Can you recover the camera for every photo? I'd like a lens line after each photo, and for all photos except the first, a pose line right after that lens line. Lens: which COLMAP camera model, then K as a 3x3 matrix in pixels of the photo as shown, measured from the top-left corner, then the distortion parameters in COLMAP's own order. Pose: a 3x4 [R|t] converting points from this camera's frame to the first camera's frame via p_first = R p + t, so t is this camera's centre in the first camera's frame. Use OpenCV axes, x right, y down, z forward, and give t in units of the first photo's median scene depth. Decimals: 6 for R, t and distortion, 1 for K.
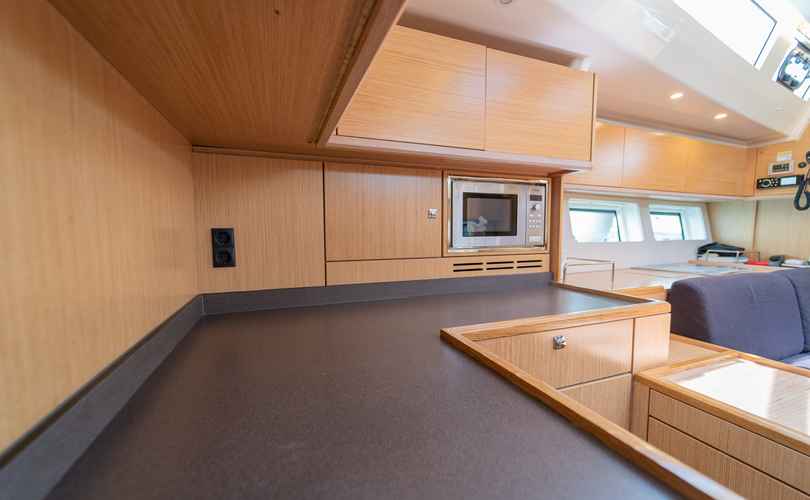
lens RADIAL K [[324.5, 0, 405.2], [0, 324.5, 252.6], [0, 0, 1]] dist [0.001187, -0.000086]
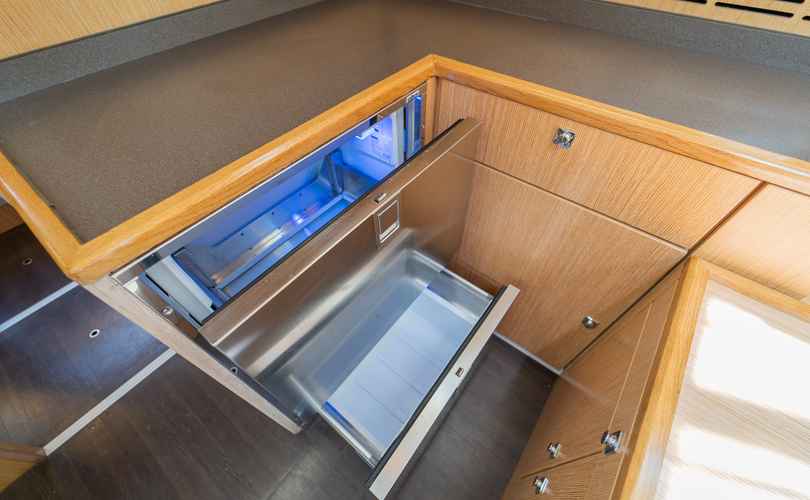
lens RADIAL K [[324.5, 0, 405.2], [0, 324.5, 252.6], [0, 0, 1]] dist [0.001187, -0.000086]
pose [[0.507885, 0.664928, -0.547653, 0.415173], [-0.064761, 0.663426, 0.745434, -0.037246], [0.858987, -0.343128, 0.380006, 0.152650]]
